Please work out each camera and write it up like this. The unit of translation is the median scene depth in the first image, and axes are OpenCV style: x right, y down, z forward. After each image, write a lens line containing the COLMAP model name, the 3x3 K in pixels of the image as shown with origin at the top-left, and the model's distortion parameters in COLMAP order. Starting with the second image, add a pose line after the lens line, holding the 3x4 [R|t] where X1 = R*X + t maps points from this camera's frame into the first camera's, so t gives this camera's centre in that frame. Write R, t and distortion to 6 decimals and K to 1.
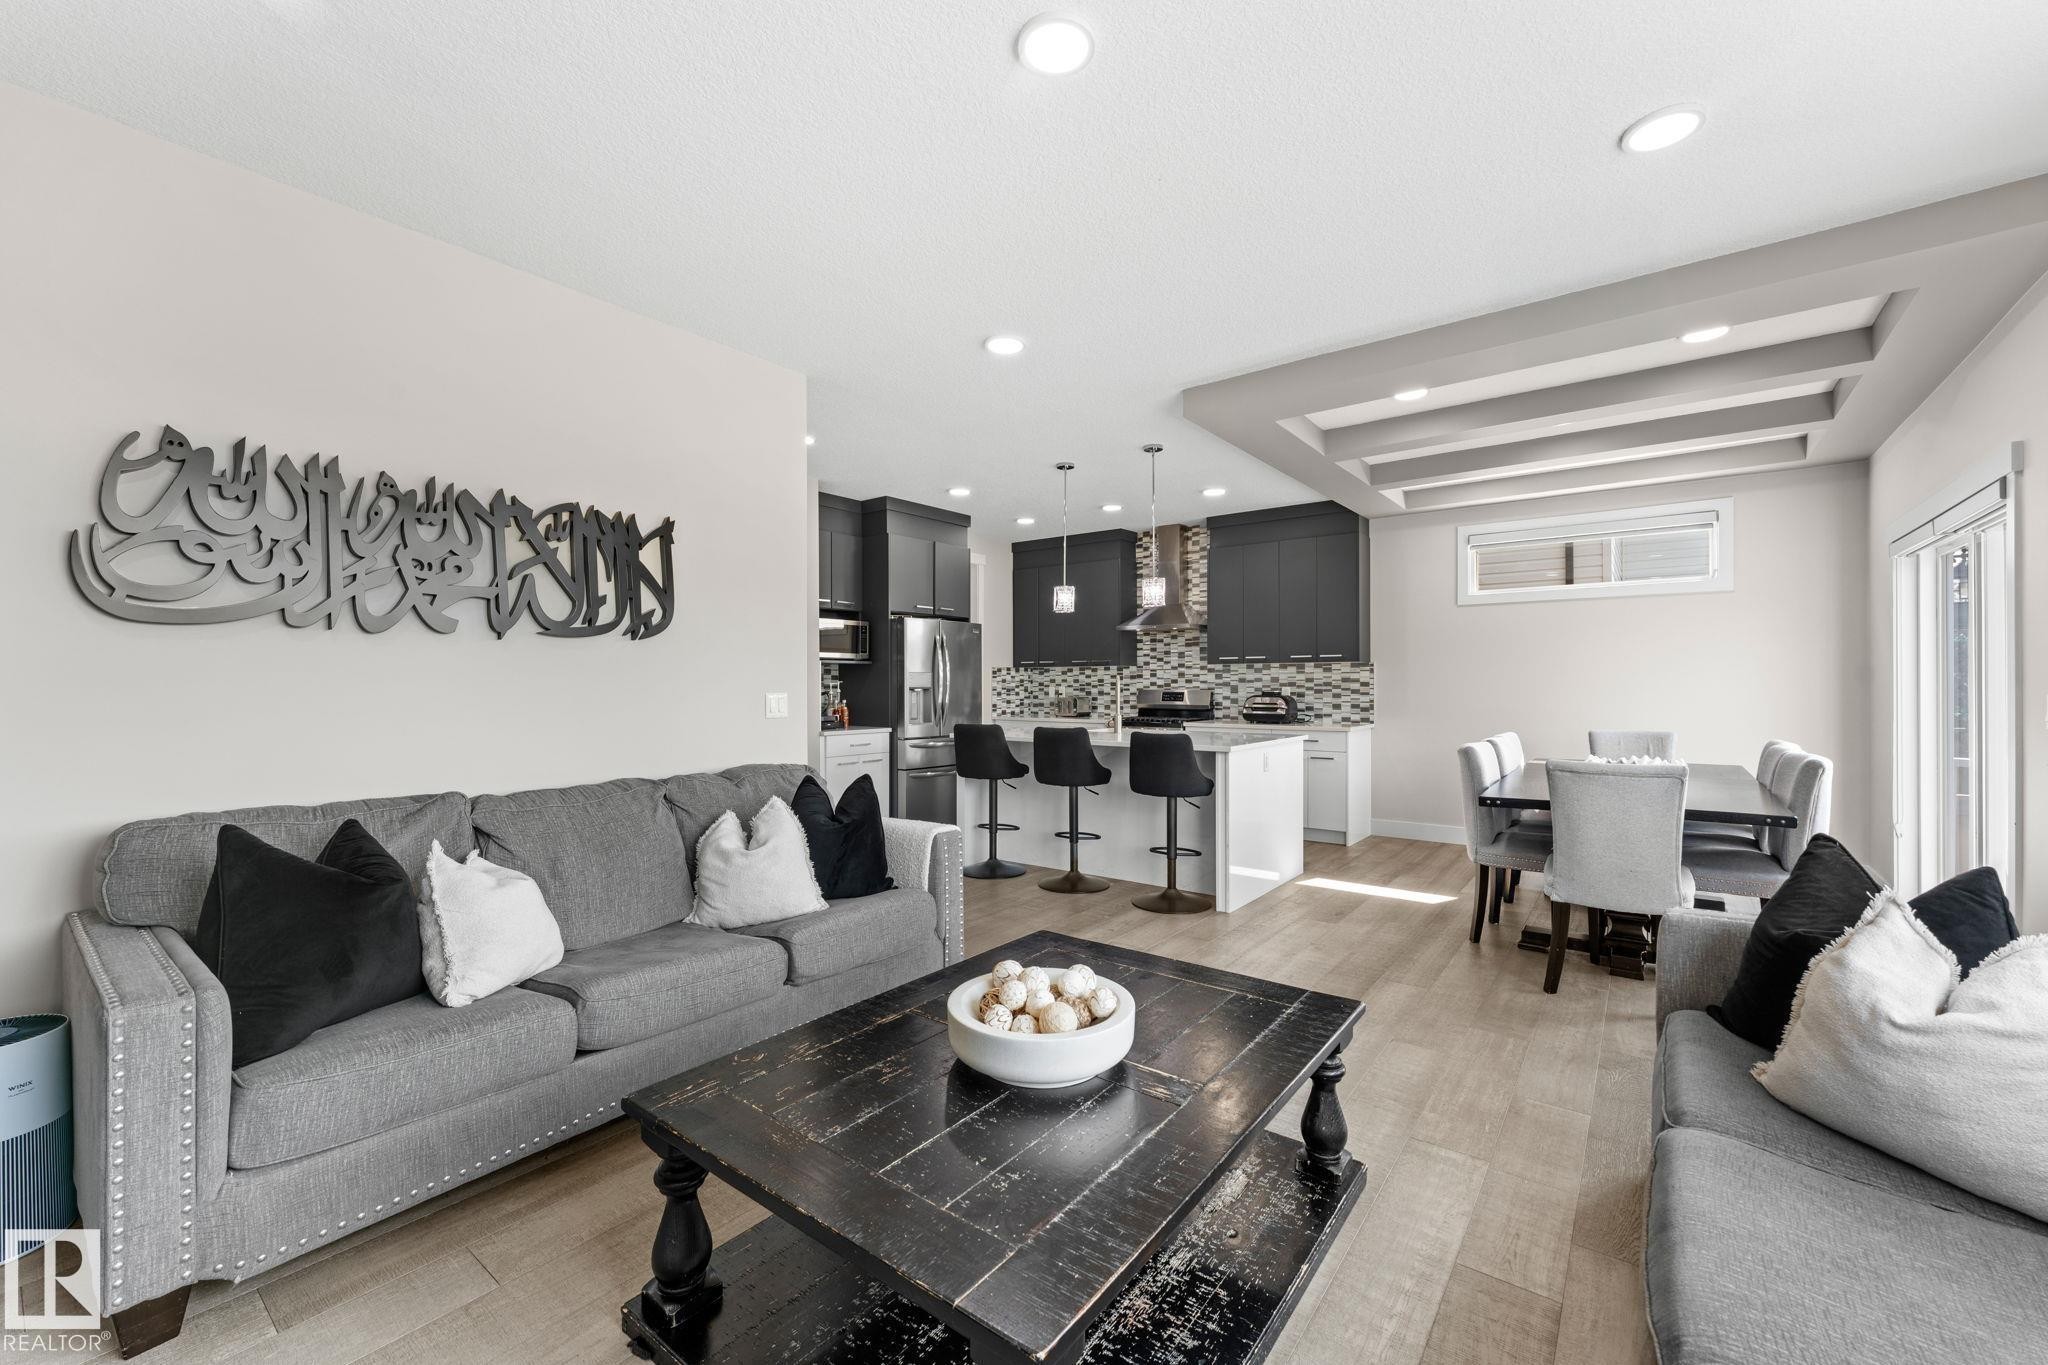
lens RADIAL K [[811.6, 0, 1023.1], [0, 811.6, 674.7], [0, 0, 1]] dist [-0.001346, 0.000056]
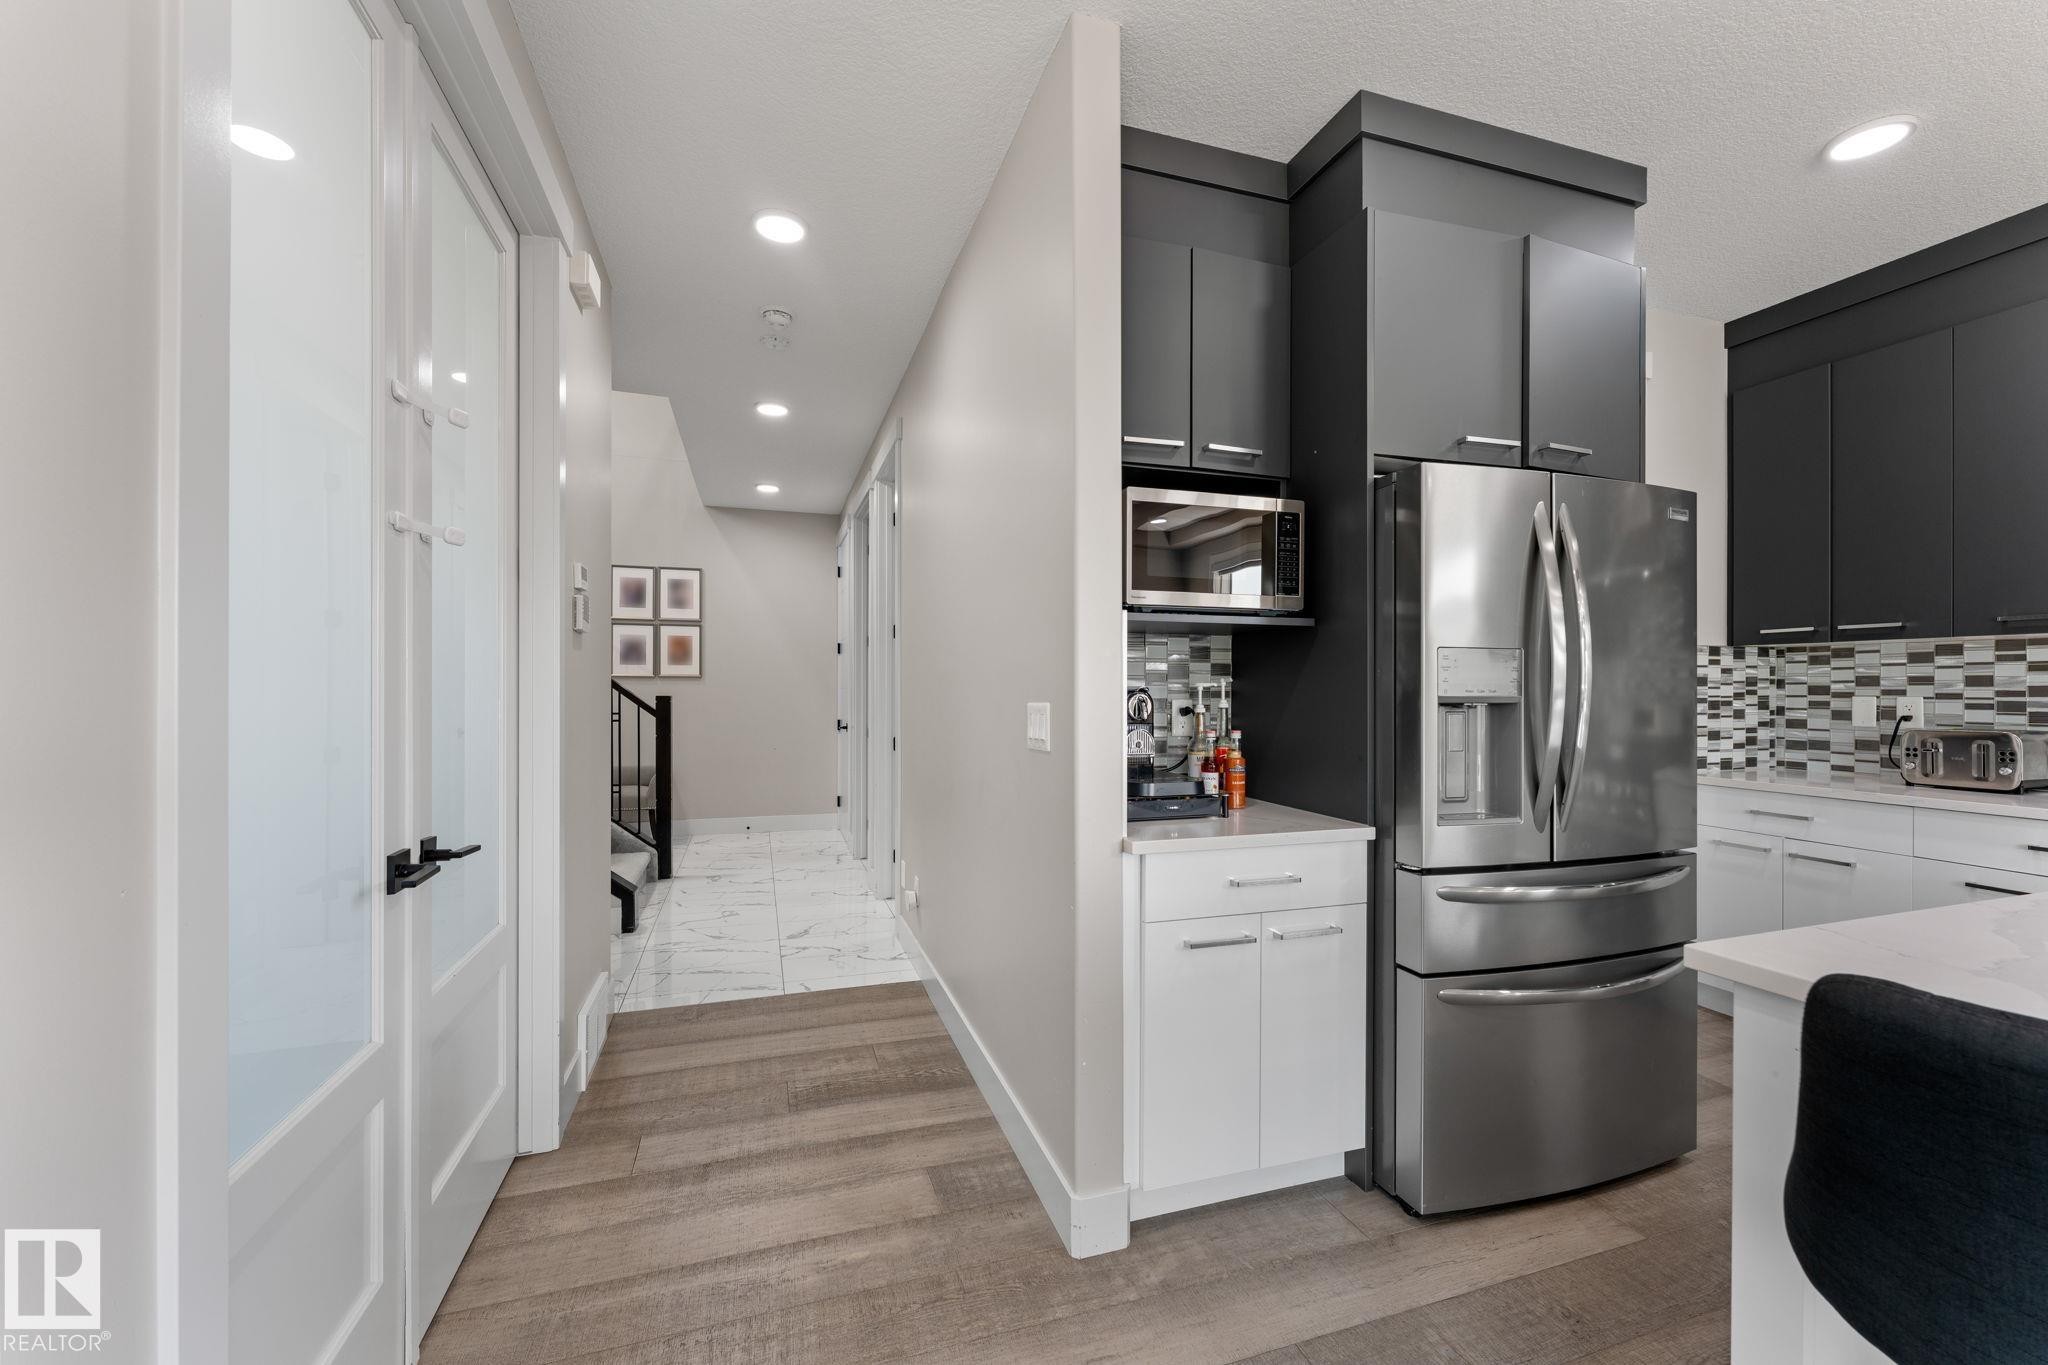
lens RADIAL K [[821.0, 0, 1029.2], [0, 821.0, 683.0], [0, 0, 1]] dist [-0.001132, -0.000227]
pose [[0.833074, 0.002393, -0.553157, -0.085226], [0.001368, 0.999979, 0.006385, 0.006681], [0.553160, -0.006076, 0.833053, 0.574369]]
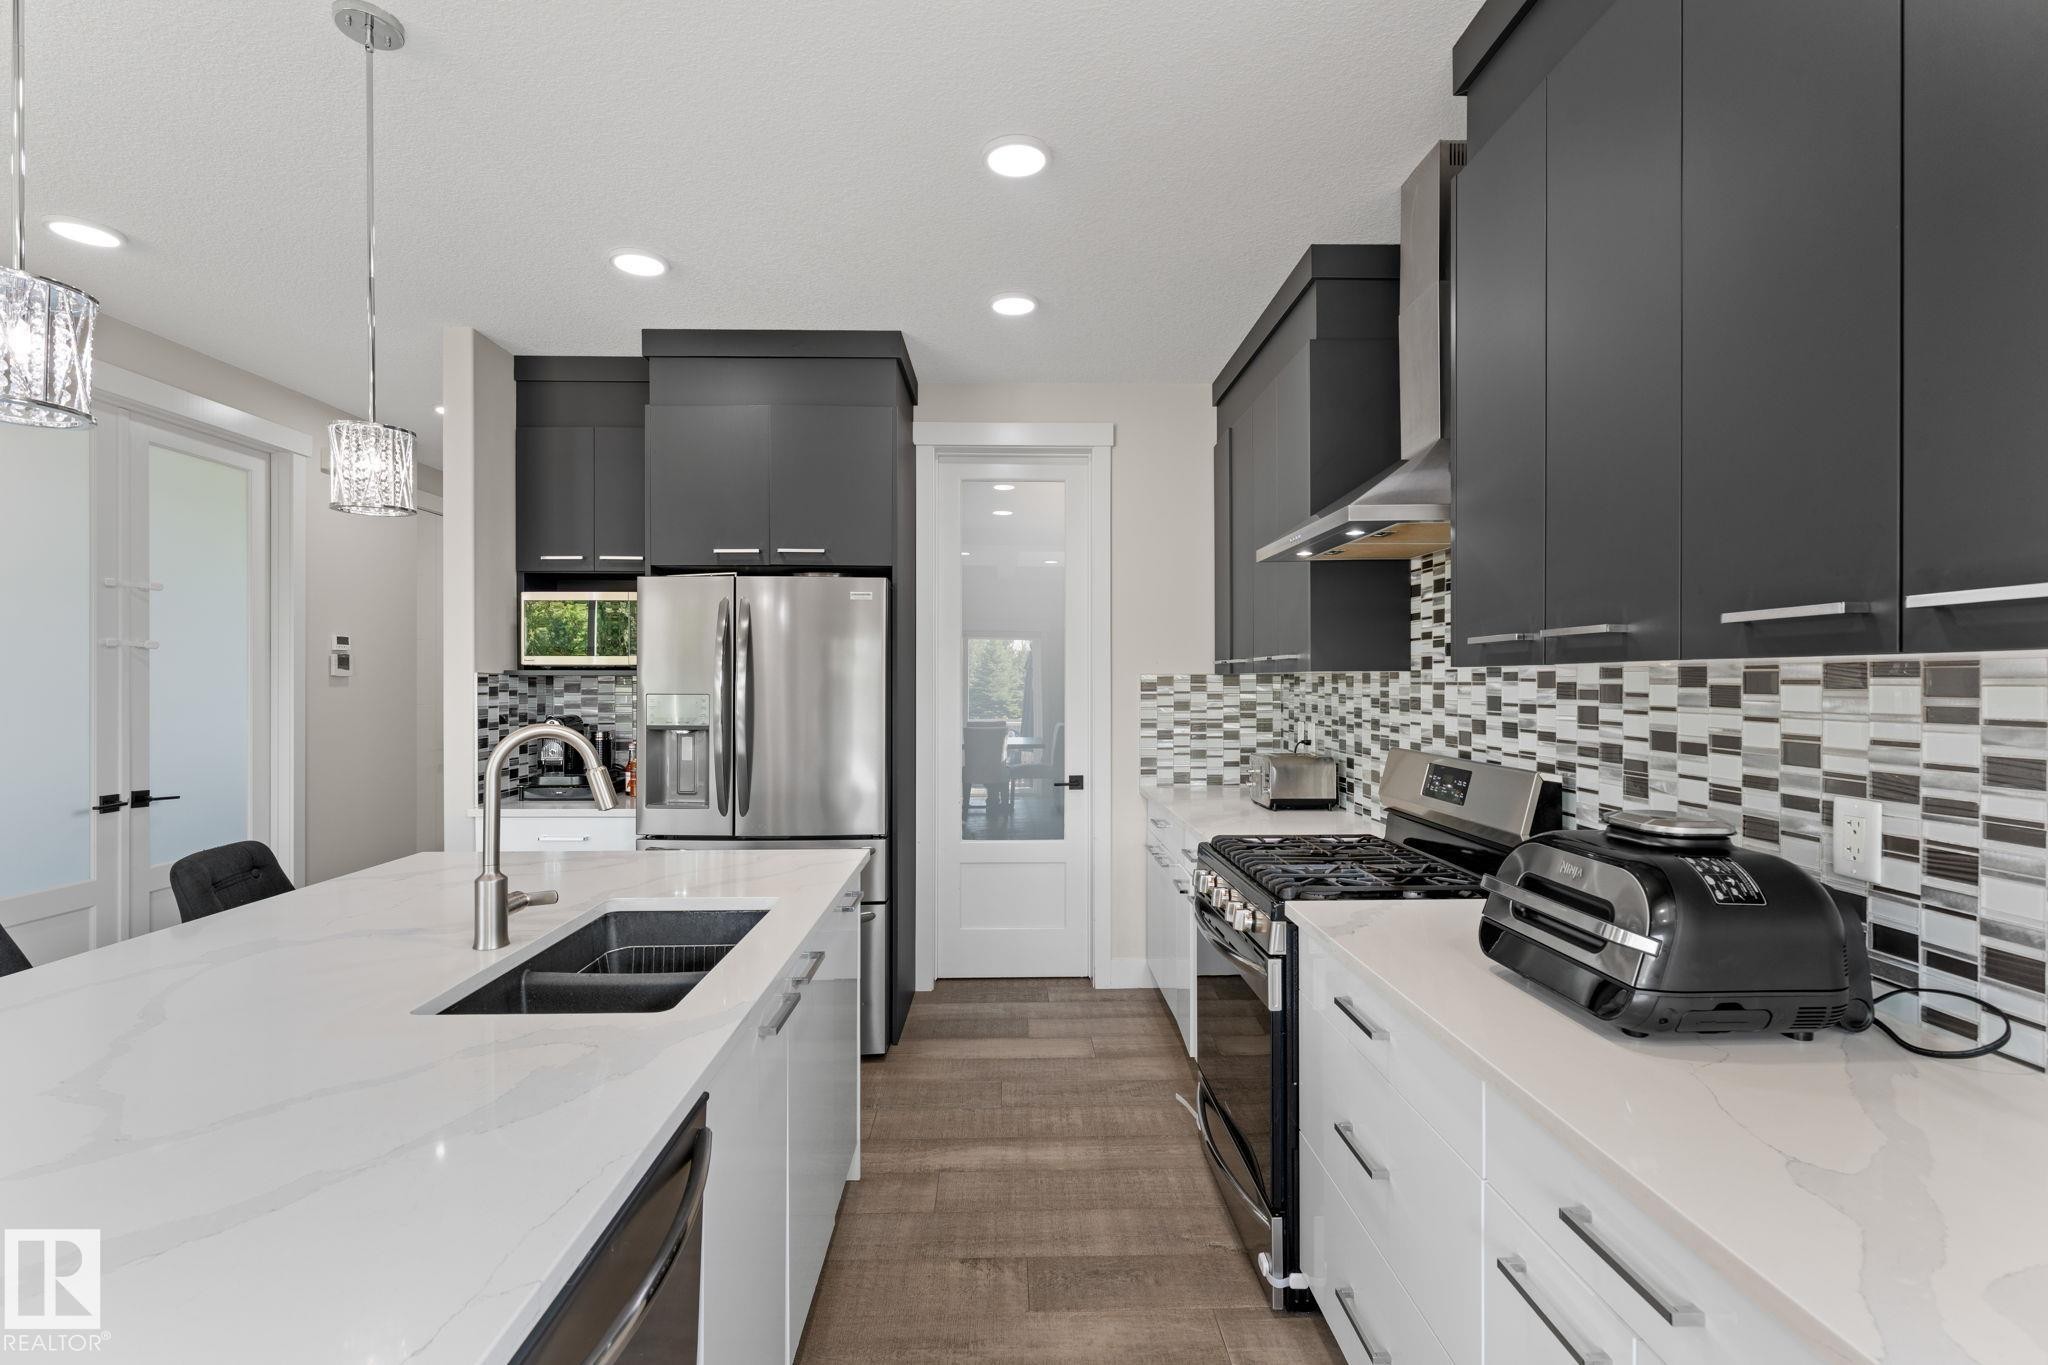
lens RADIAL K [[913.6, 0, 1024.0], [0, 913.6, 682.5], [0, 0, 1]] dist [-0.001749, -0.000330]
pose [[0.635585, 0.003202, -0.772025, 0.345289], [0.007160, 0.999924, 0.010042, -0.011651], [0.771998, -0.011911, 0.635513, 0.718682]]
